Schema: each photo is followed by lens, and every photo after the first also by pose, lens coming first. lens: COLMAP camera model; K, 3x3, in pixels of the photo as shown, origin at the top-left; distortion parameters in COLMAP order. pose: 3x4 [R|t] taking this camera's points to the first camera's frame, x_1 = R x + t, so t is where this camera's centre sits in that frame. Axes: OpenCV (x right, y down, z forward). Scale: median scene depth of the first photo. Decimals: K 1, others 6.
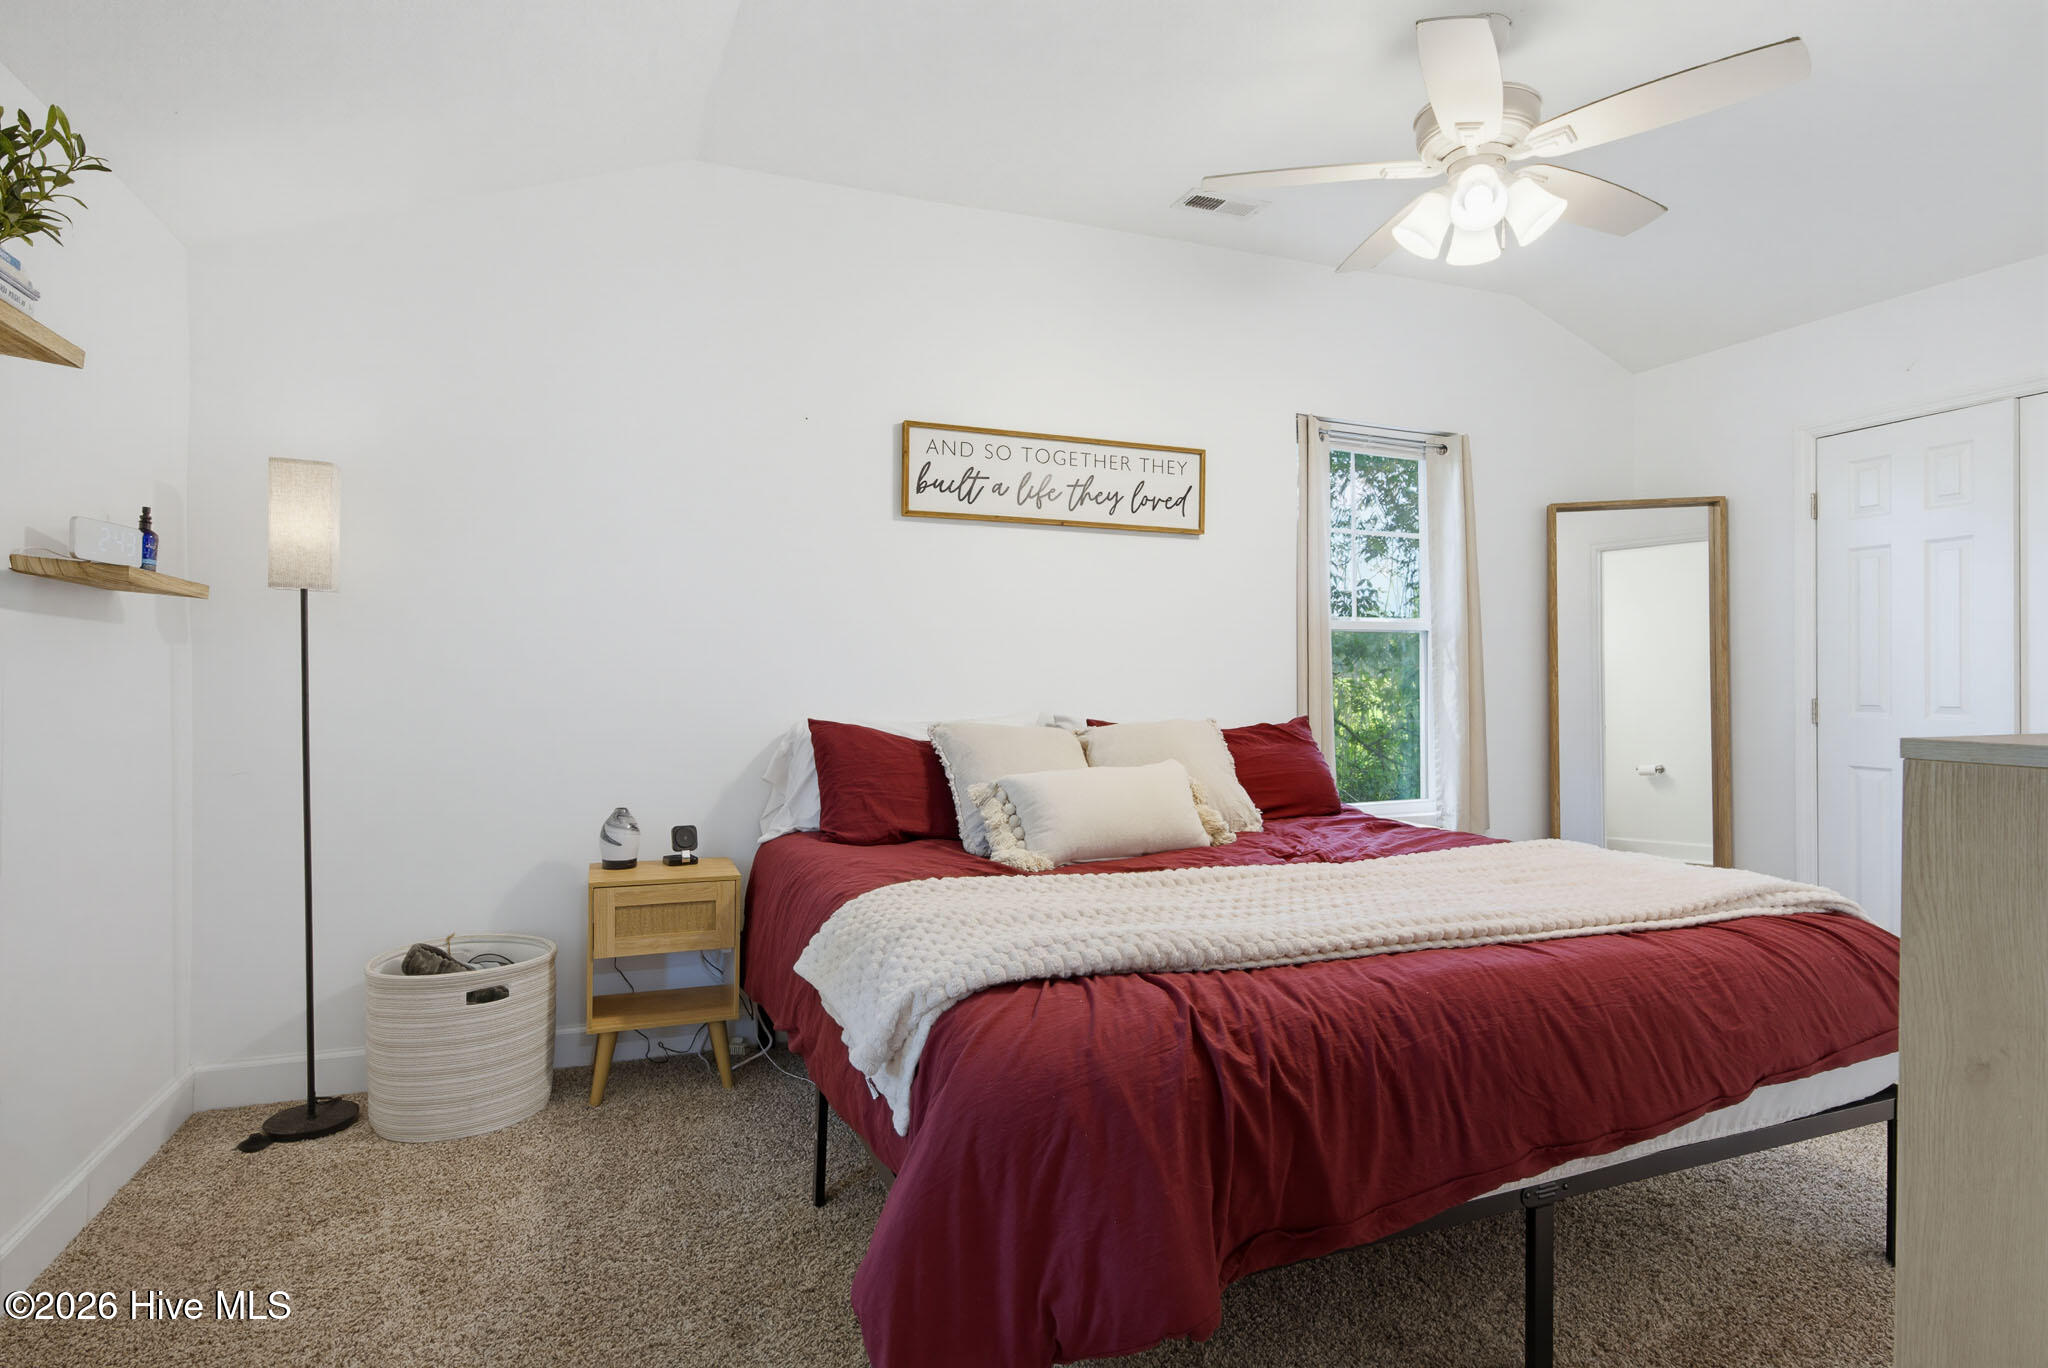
lens RADIAL K [[1076.1, 0, 1033.1], [0, 1076.1, 686.7], [0, 0, 1]] dist [-0.002593, 0.002471]
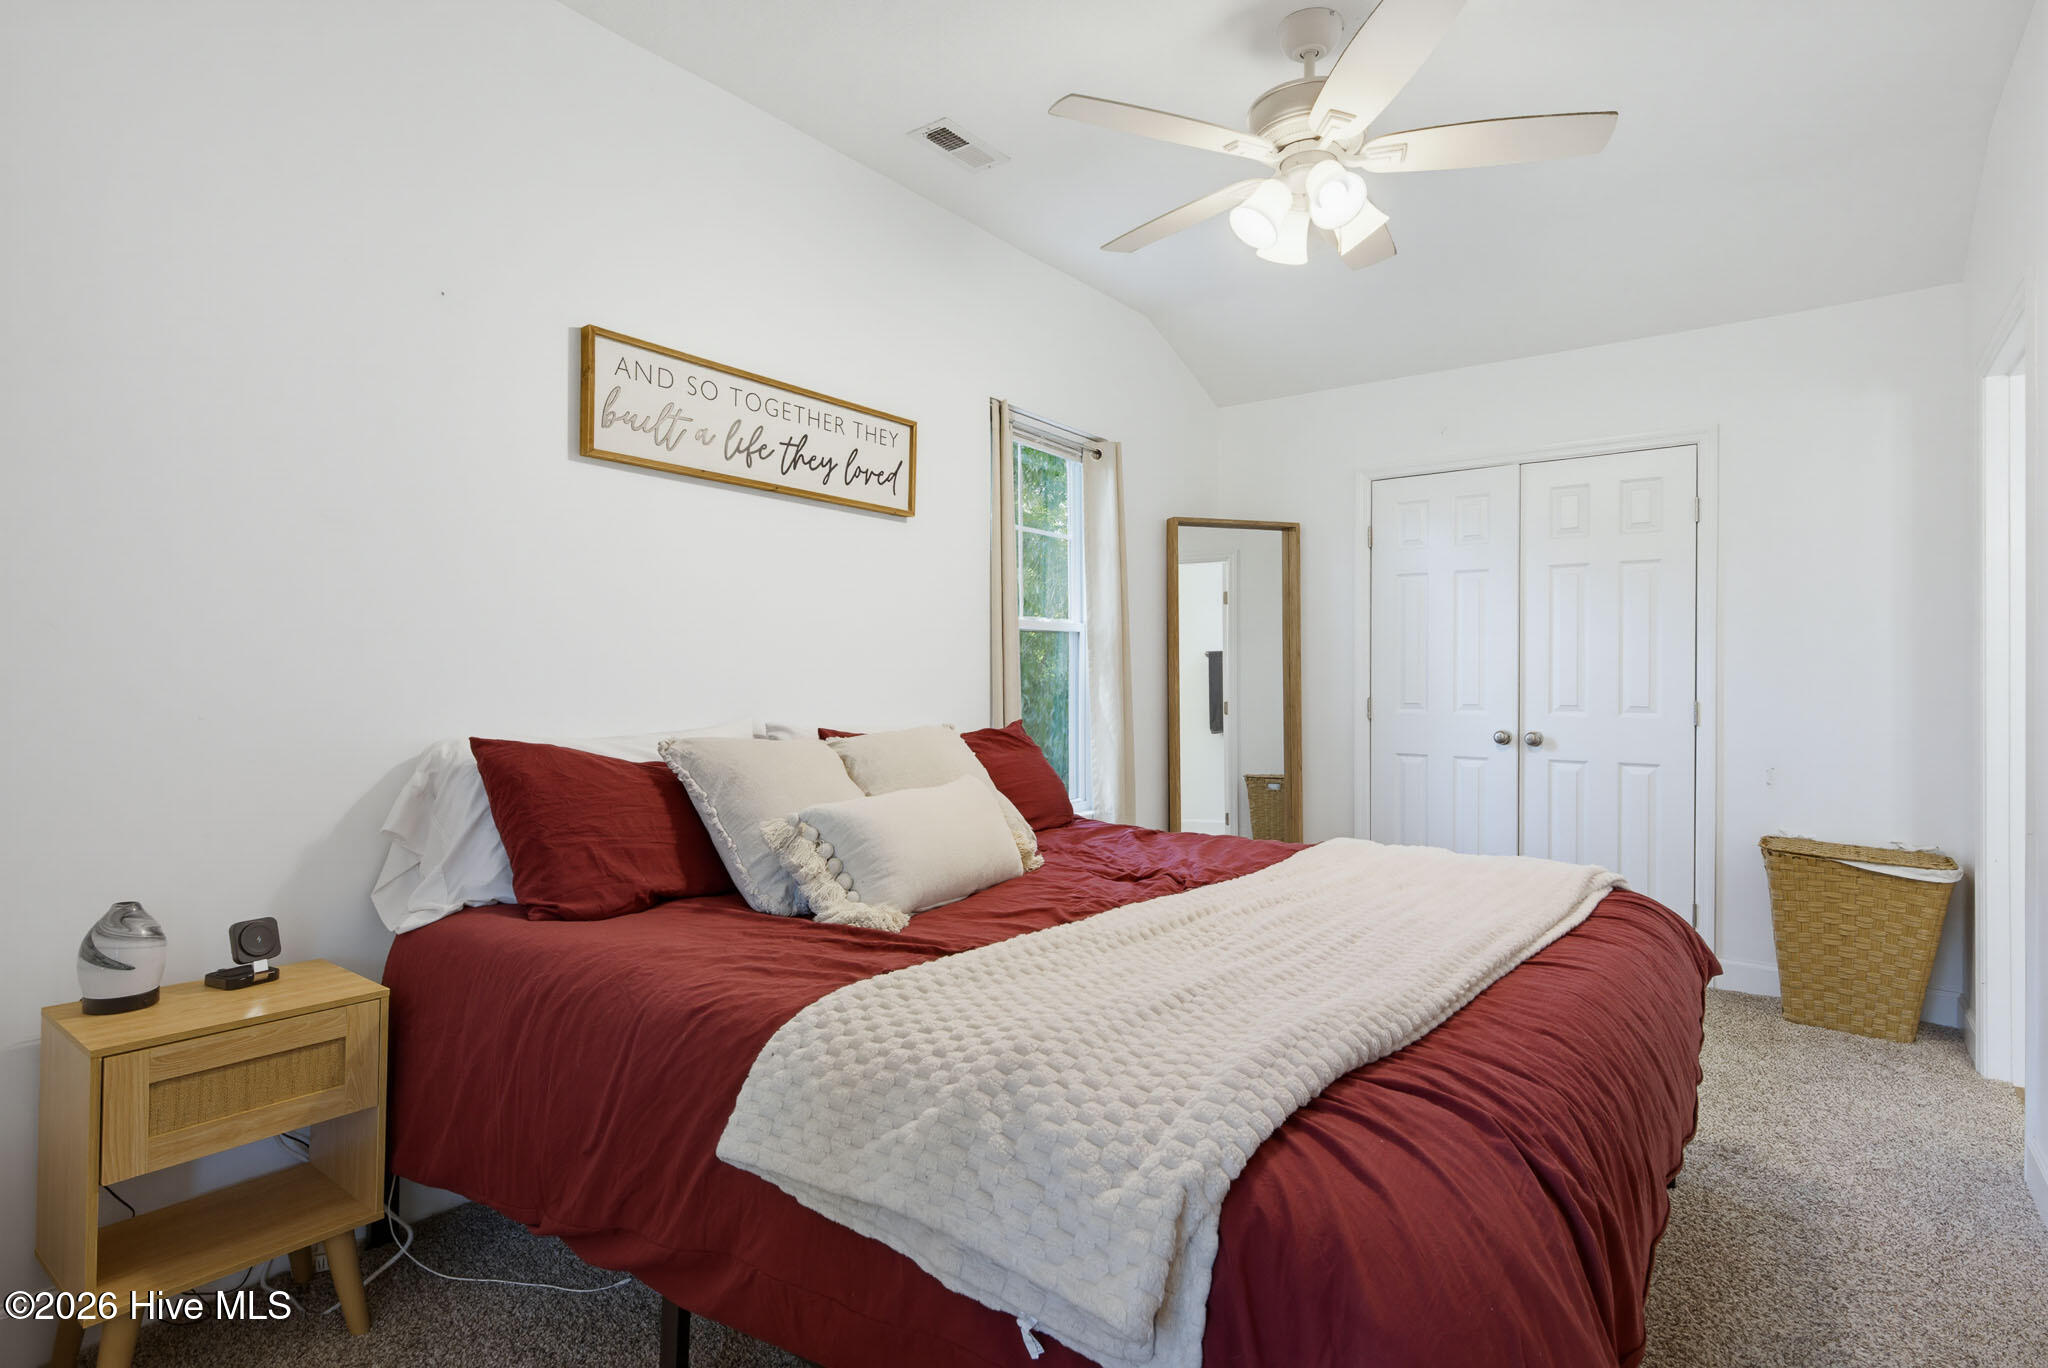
lens RADIAL K [[1039.8, 0, 1031.8], [0, 1039.8, 683.4], [0, 0, 1]] dist [0.006740, 0.000414]
pose [[0.853640, 0.001687, 0.520861, -0.222542], [-0.001826, 0.999998, -0.000246, -0.004300], [-0.520860, -0.000741, 0.853642, 0.230841]]
